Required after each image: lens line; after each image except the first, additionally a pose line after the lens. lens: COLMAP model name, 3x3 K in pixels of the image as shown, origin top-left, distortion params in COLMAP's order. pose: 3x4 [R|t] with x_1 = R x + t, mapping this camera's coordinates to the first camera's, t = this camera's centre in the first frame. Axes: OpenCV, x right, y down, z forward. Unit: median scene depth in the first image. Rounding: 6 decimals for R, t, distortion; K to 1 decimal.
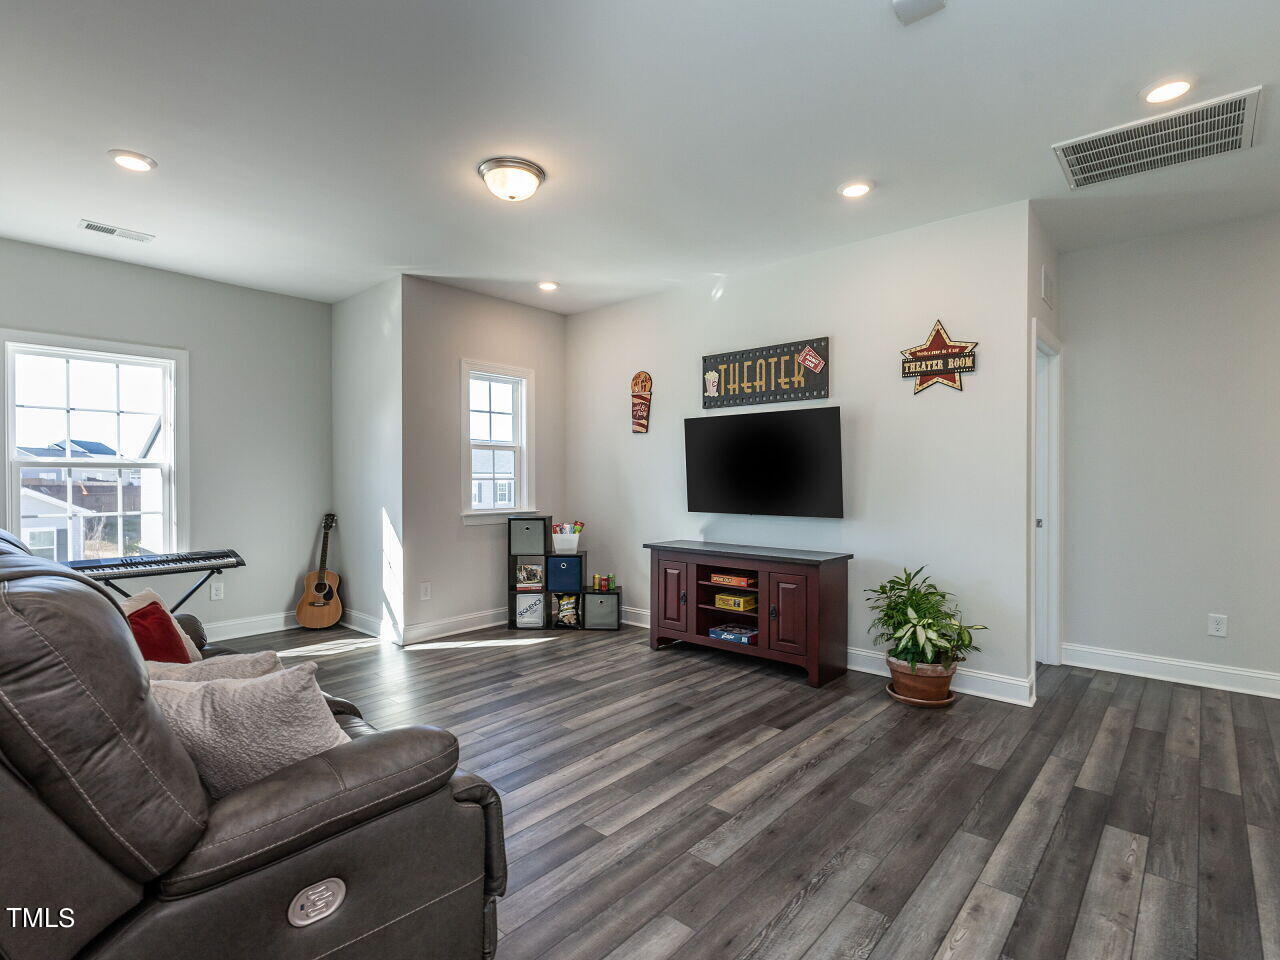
lens RADIAL K [[640.1, 0, 641.7], [0, 640.1, 477.0], [0, 0, 1]] dist [0.001378, 0.000038]
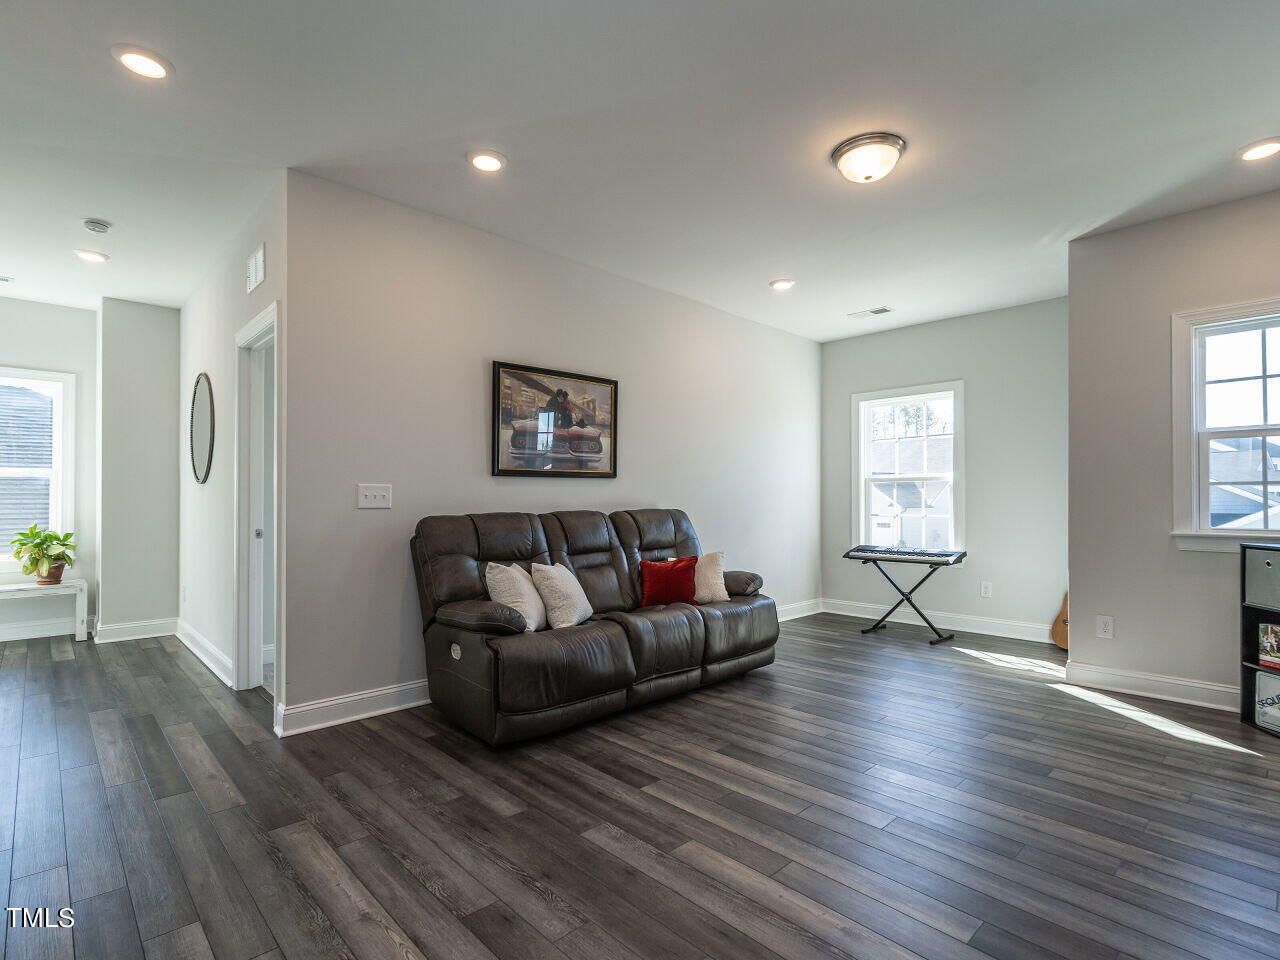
lens RADIAL K [[640.1, 0, 641.7], [0, 640.1, 477.0], [0, 0, 1]] dist [0.001378, 0.000038]
pose [[-0.084449, -0.033494, -0.995865, 0.571494], [0.002105, 0.999427, -0.033793, 0.022790], [0.996426, -0.004950, -0.084330, 0.572318]]
